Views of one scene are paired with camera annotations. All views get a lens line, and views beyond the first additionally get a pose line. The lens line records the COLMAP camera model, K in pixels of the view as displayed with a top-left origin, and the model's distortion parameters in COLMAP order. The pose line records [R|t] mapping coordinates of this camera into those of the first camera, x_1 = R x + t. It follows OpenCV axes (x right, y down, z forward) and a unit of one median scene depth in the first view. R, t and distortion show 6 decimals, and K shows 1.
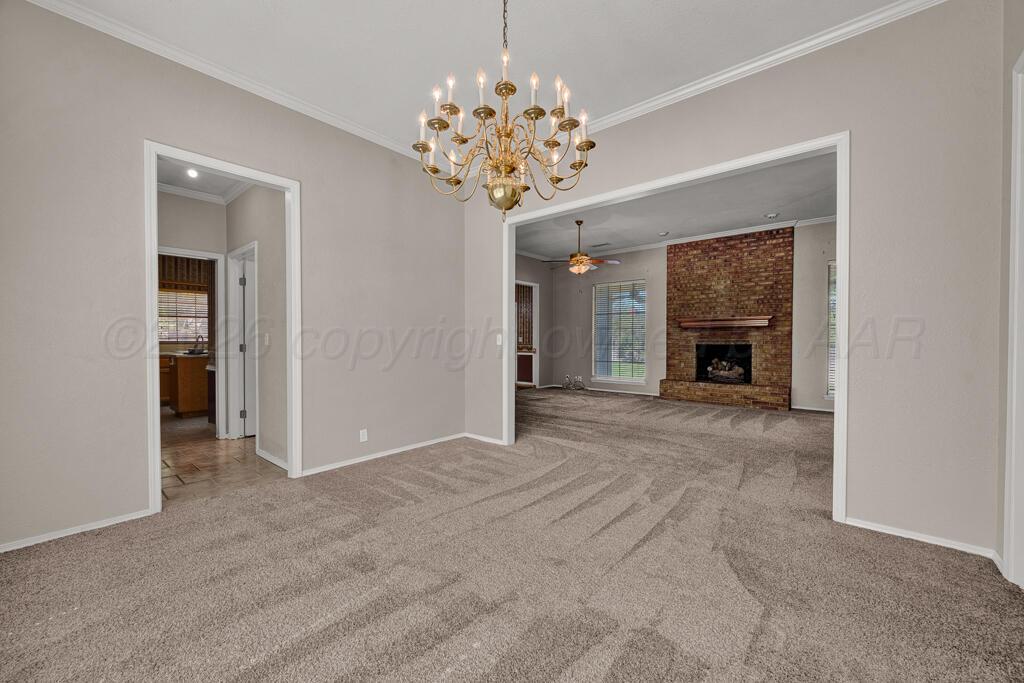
lens RADIAL K [[401.7, 0, 511.8], [0, 401.7, 339.7], [0, 0, 1]] dist [0.007460, -0.001118]
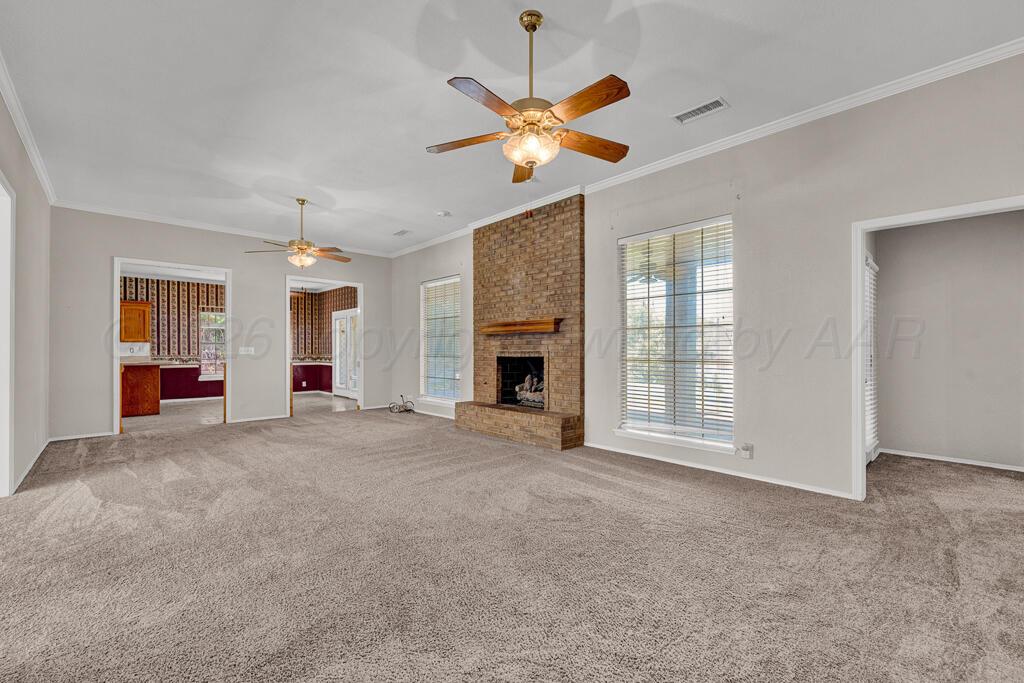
lens RADIAL K [[431.3, 0, 512.4], [0, 431.3, 345.8], [0, 0, 1]] dist [-0.001859, 0.001479]
pose [[0.989015, 0.003463, -0.147773, 0.636148], [-0.006343, 0.999799, -0.019019, 0.006772], [0.147677, 0.019748, 0.988838, 0.202084]]
